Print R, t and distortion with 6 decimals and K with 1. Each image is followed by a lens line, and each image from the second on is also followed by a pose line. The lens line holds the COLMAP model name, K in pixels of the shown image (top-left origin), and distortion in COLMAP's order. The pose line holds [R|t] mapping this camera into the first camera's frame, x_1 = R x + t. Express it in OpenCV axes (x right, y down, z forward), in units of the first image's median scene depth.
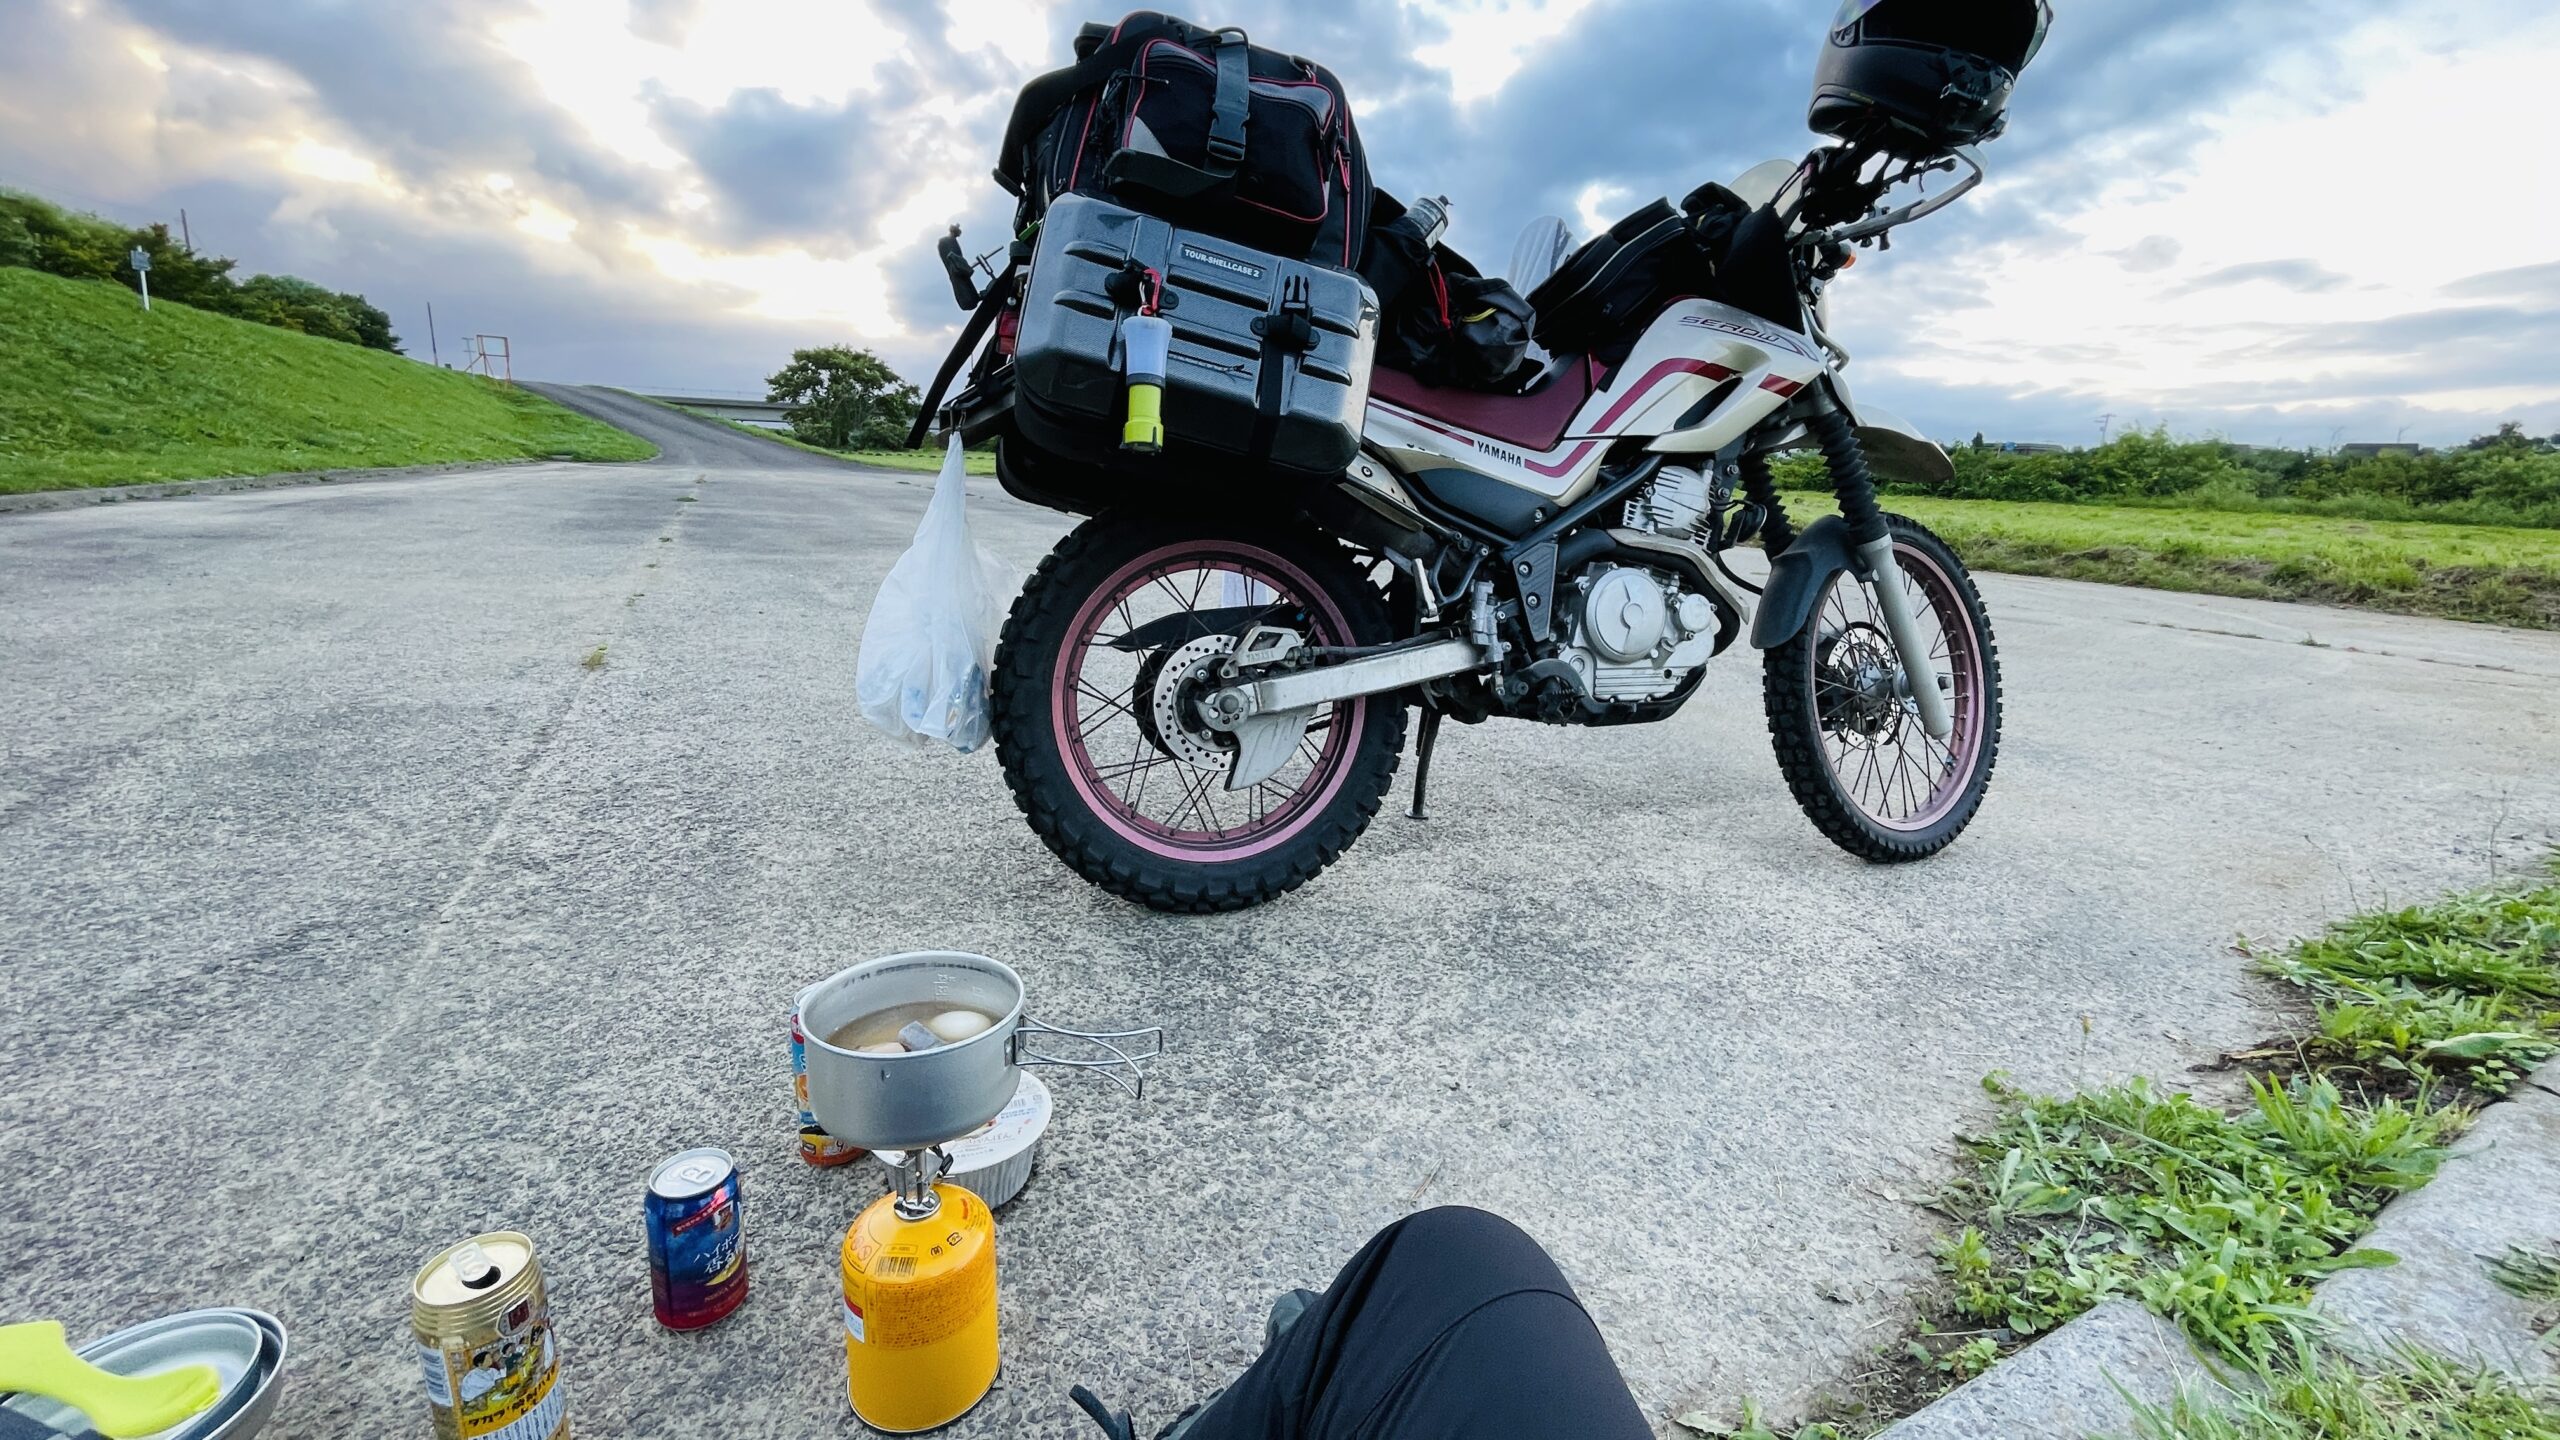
lens RADIAL K [[1072.3, 0, 1280.0], [0, 1072.3, 720.0], [0, 0, 1]] dist [-0.002439, -0.000143]
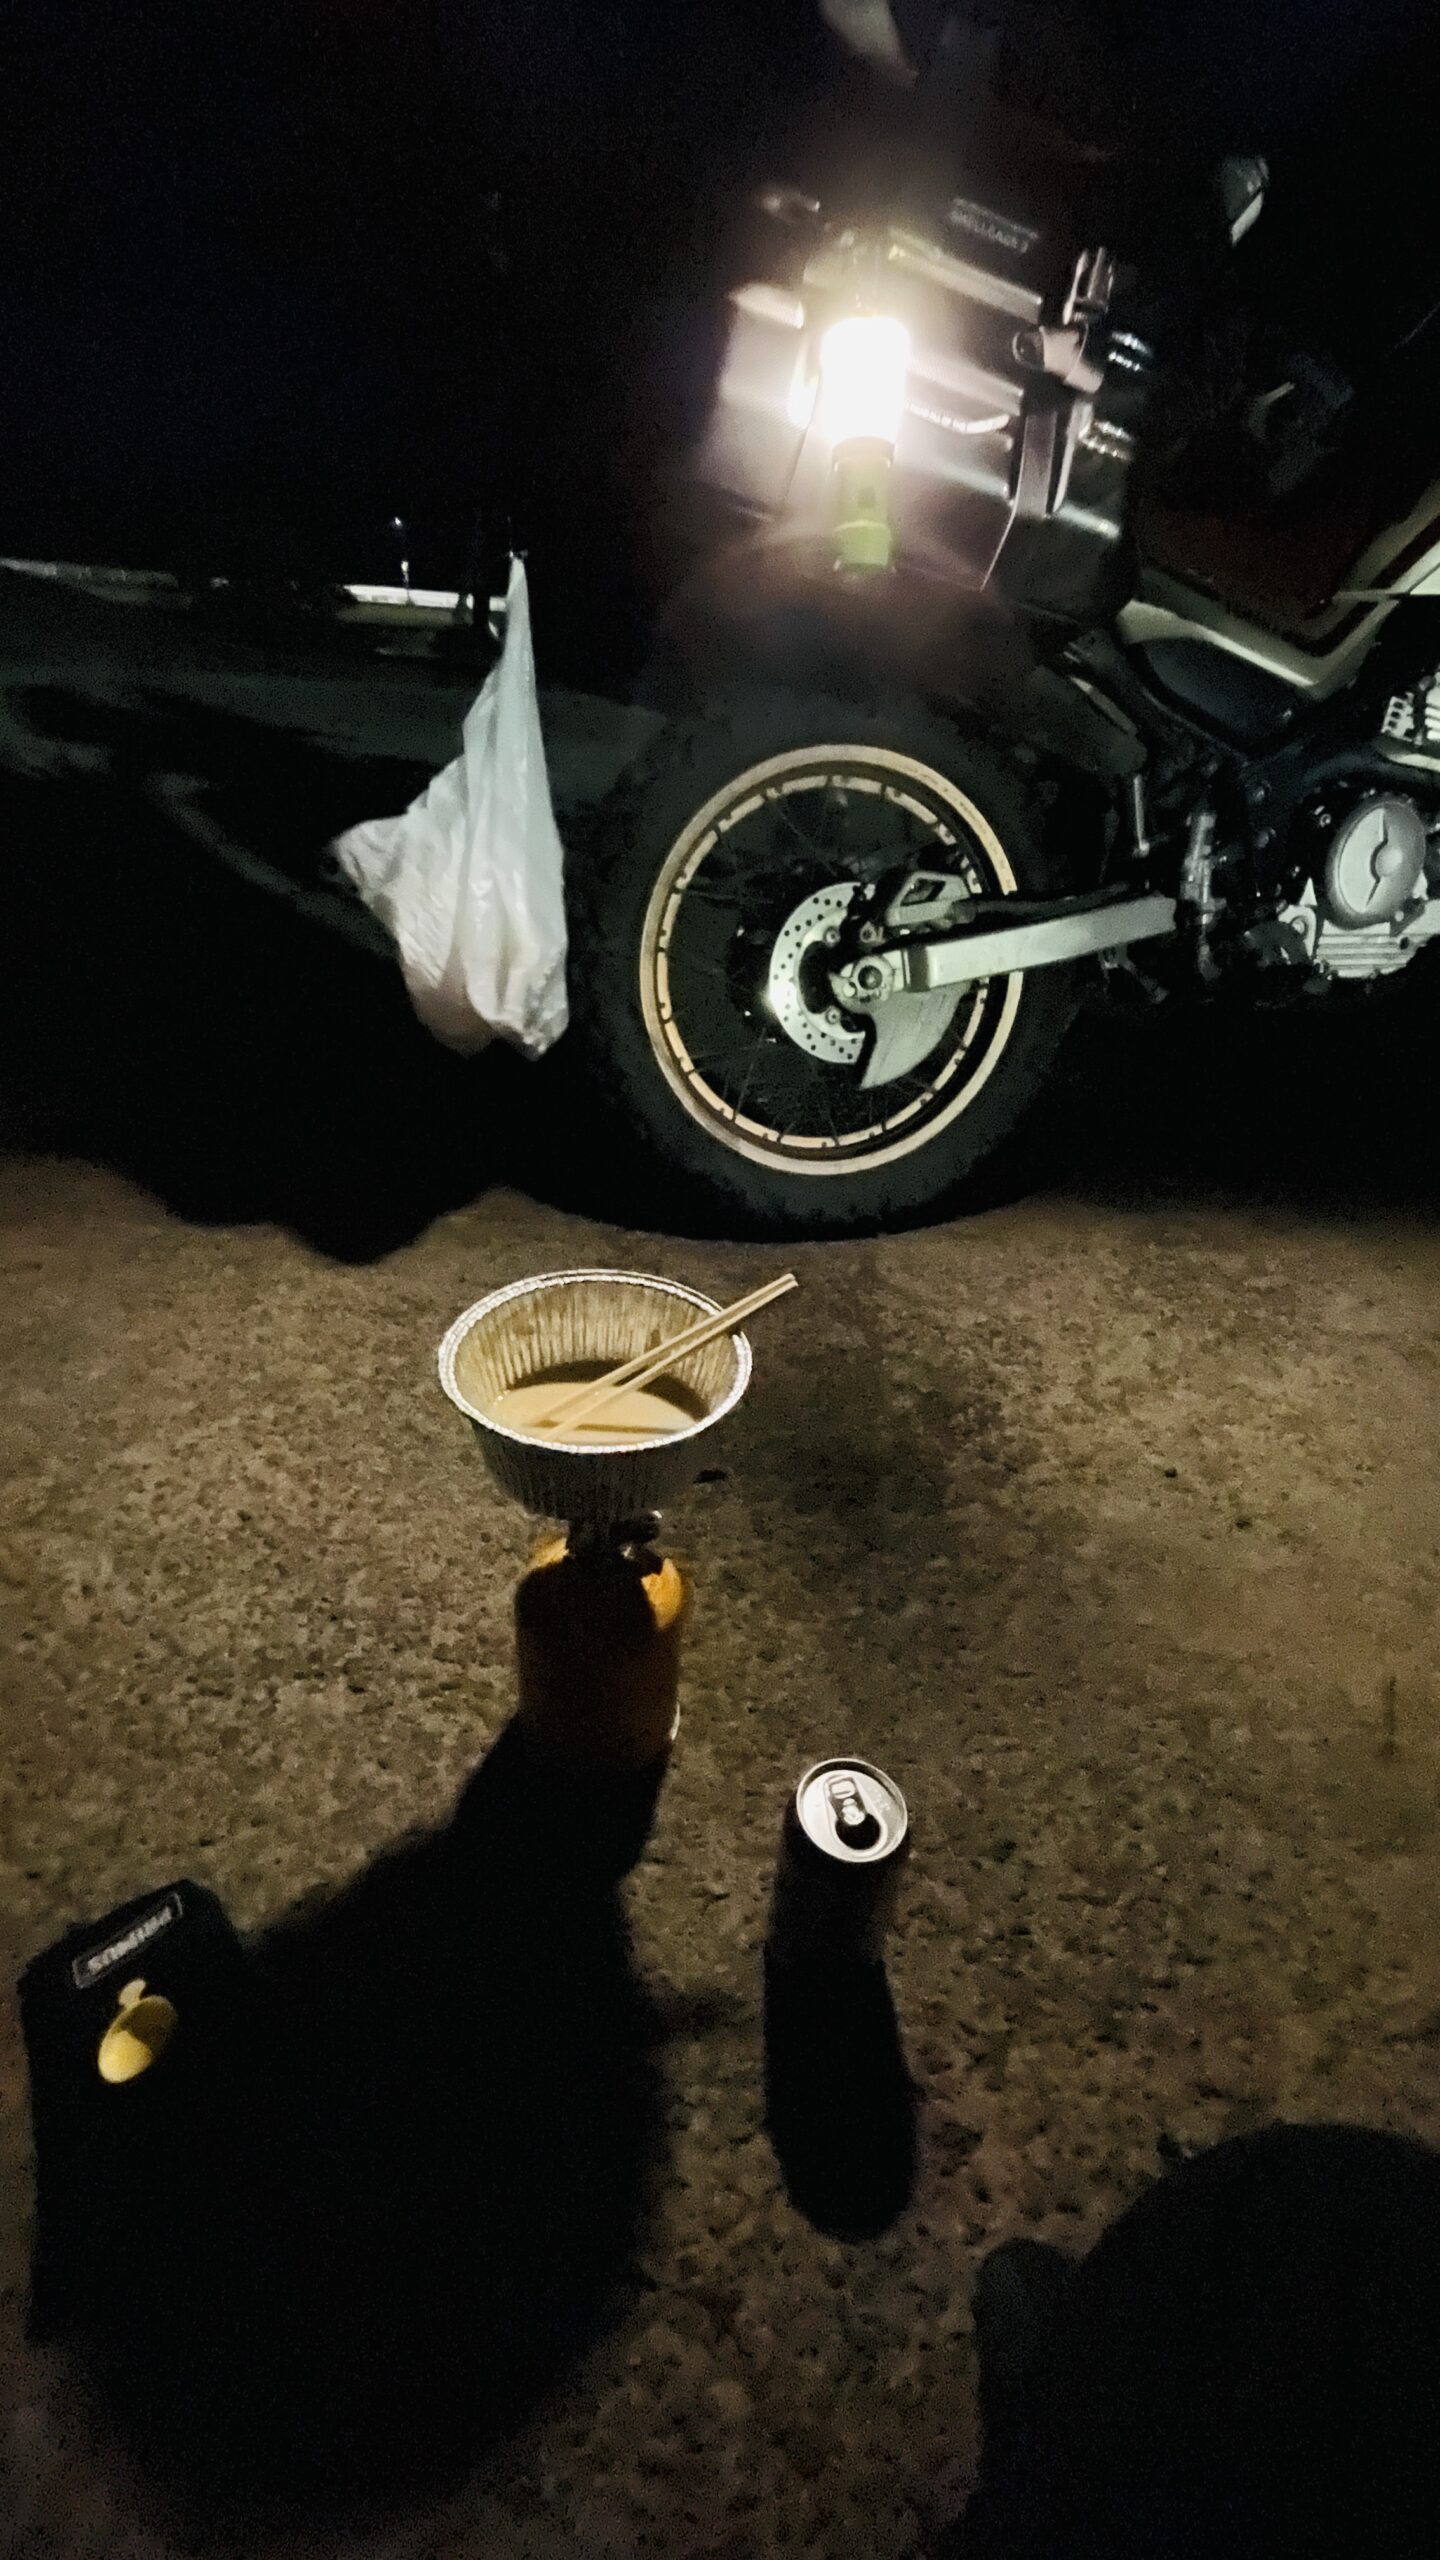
lens RADIAL K [[1071.3, 0, 720.0], [0, 1071.3, 1280.0], [0, 0, 1]] dist [0.004599, 0.000215]
pose [[0.999611, 0.022397, -0.016592, -0.165661], [-0.016955, 0.961049, 0.275856, -0.020045], [0.022125, -0.275468, 0.961056, 0.230169]]
